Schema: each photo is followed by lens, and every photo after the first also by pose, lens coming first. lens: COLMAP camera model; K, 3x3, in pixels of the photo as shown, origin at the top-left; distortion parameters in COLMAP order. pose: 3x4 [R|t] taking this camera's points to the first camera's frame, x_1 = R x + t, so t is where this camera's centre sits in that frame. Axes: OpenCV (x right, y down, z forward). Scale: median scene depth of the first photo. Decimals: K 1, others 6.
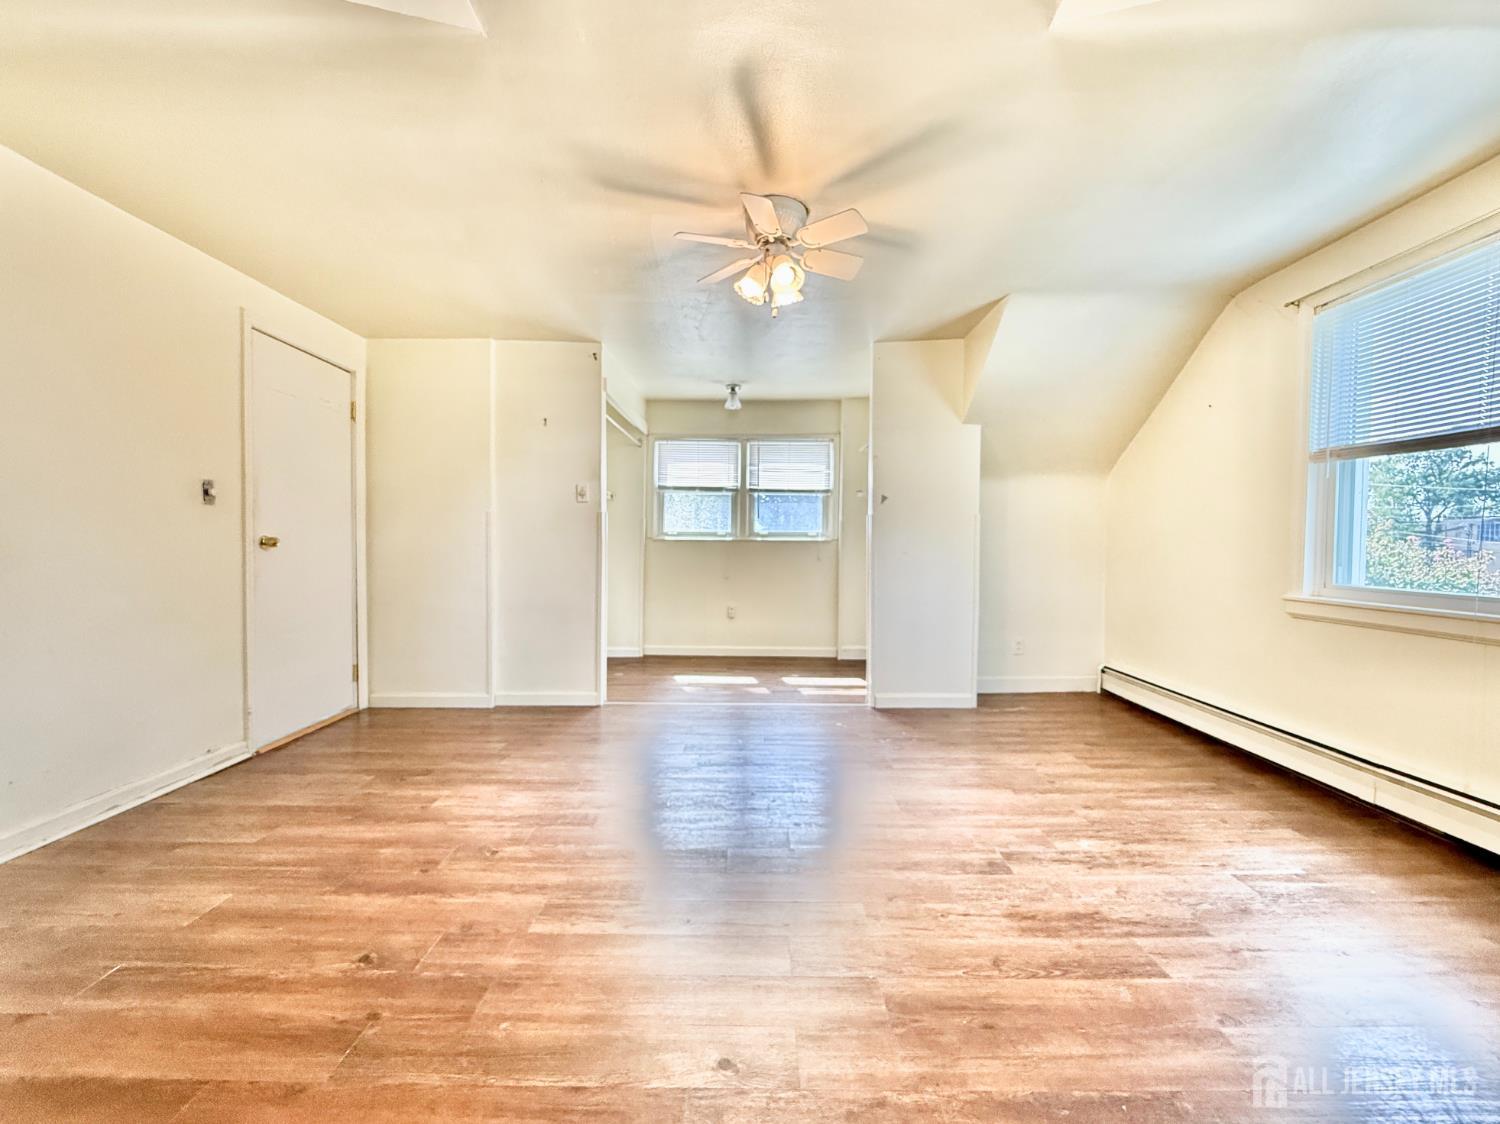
lens RADIAL K [[601.7, 0, 751.7], [0, 601.7, 563.7], [0, 0, 1]] dist [0.000707, -0.000105]
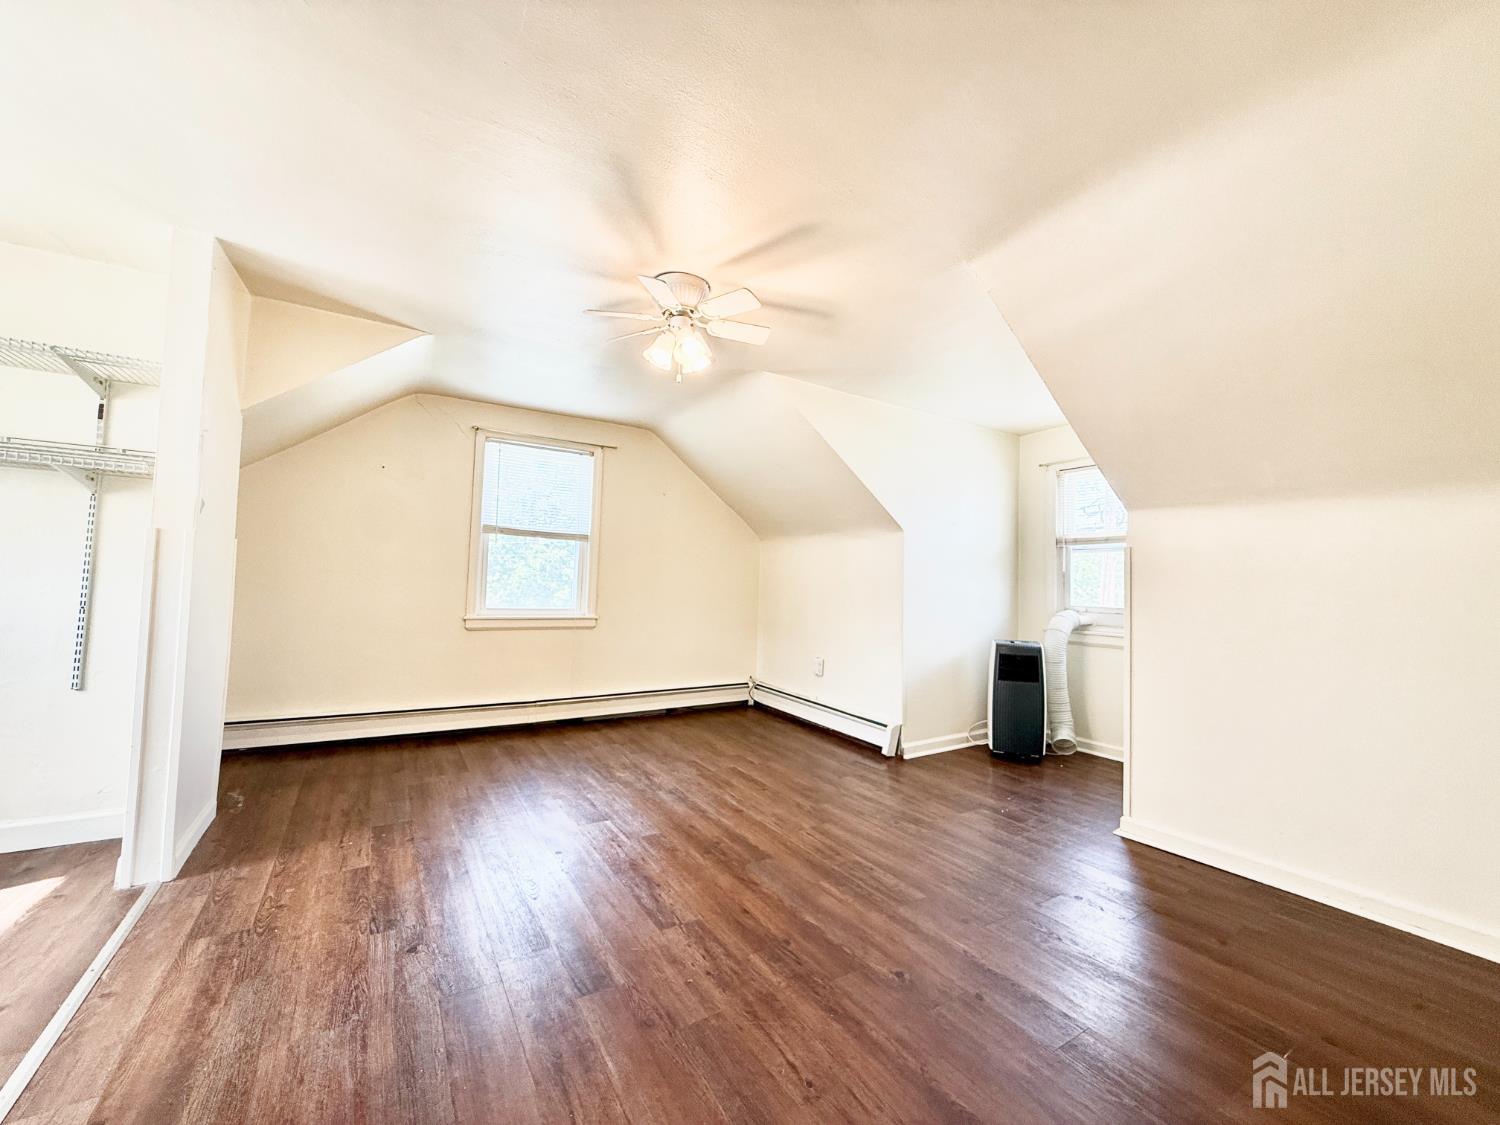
lens RADIAL K [[601.7, 0, 744.0], [0, 601.7, 568.8], [0, 0, 1]] dist [0.000707, -0.000105]
pose [[-0.522569, 0.003656, 0.852589, -1.080067], [-0.004078, 0.999969, -0.006787, -0.082209], [-0.852587, -0.007024, -0.522538, 1.709478]]
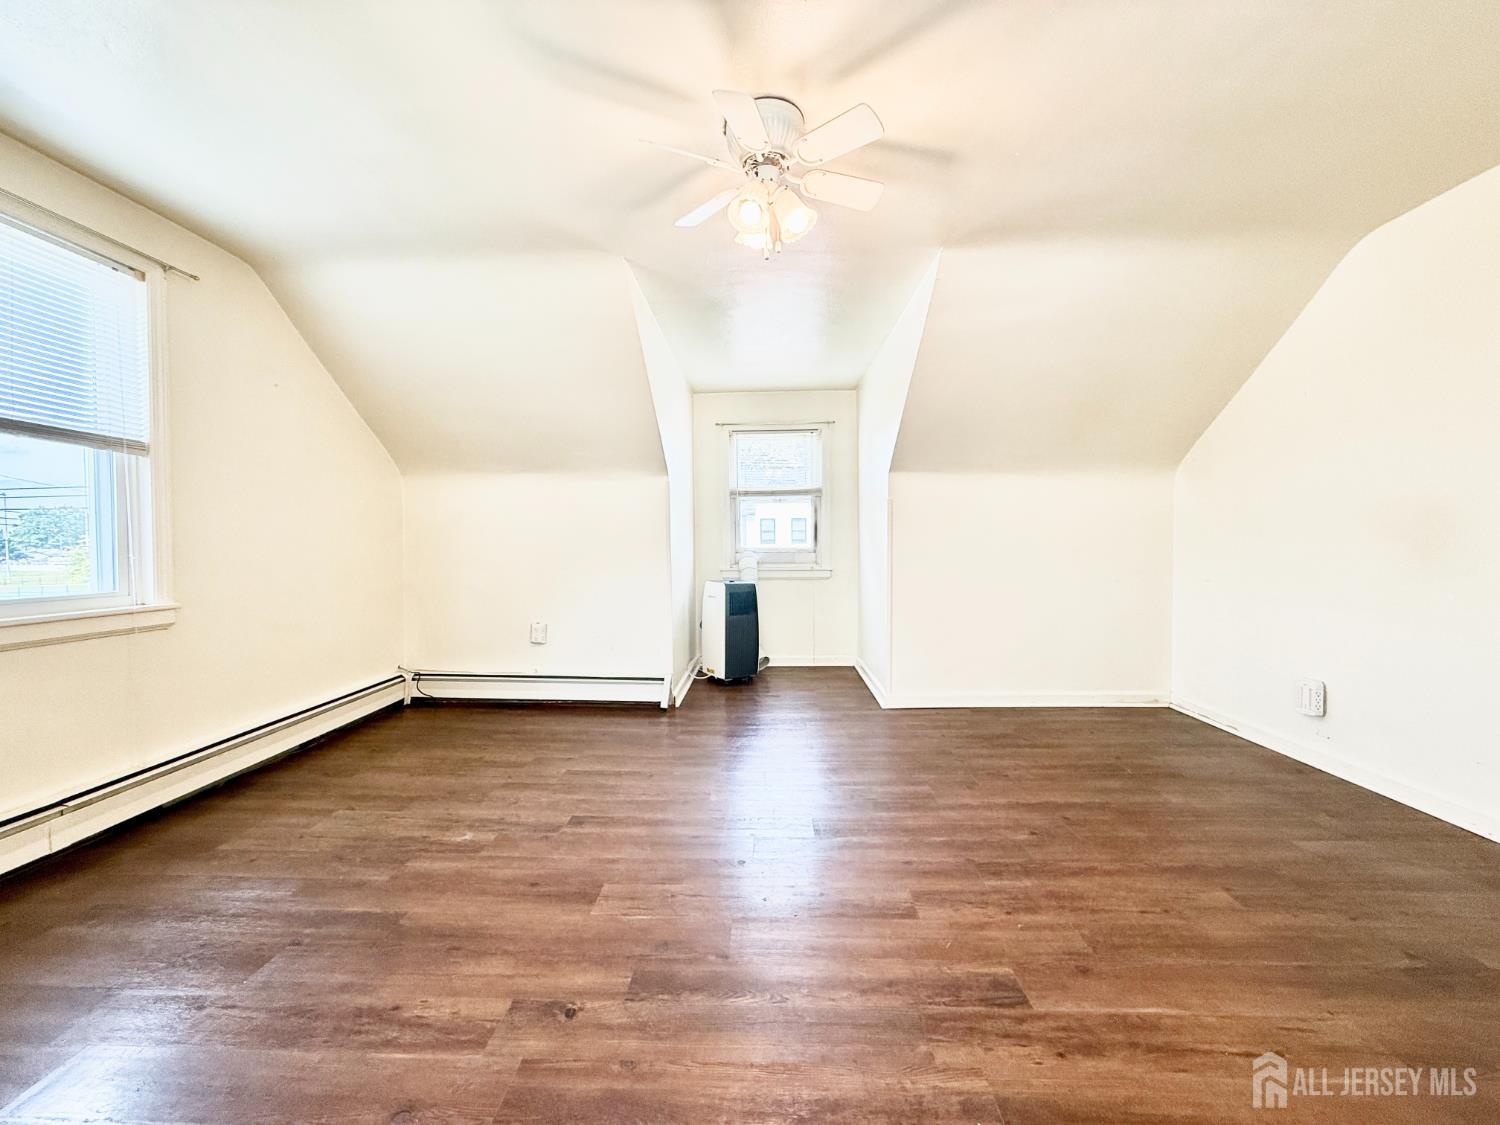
lens RADIAL K [[601.7, 0, 749.2], [0, 601.7, 570.9], [0, 0, 1]] dist [0.000707, -0.000105]
pose [[-0.999455, -0.000674, 0.033009, 0.042115], [0.001853, 0.997069, 0.076479, -0.066073], [-0.032964, 0.076498, -0.996525, 2.141507]]
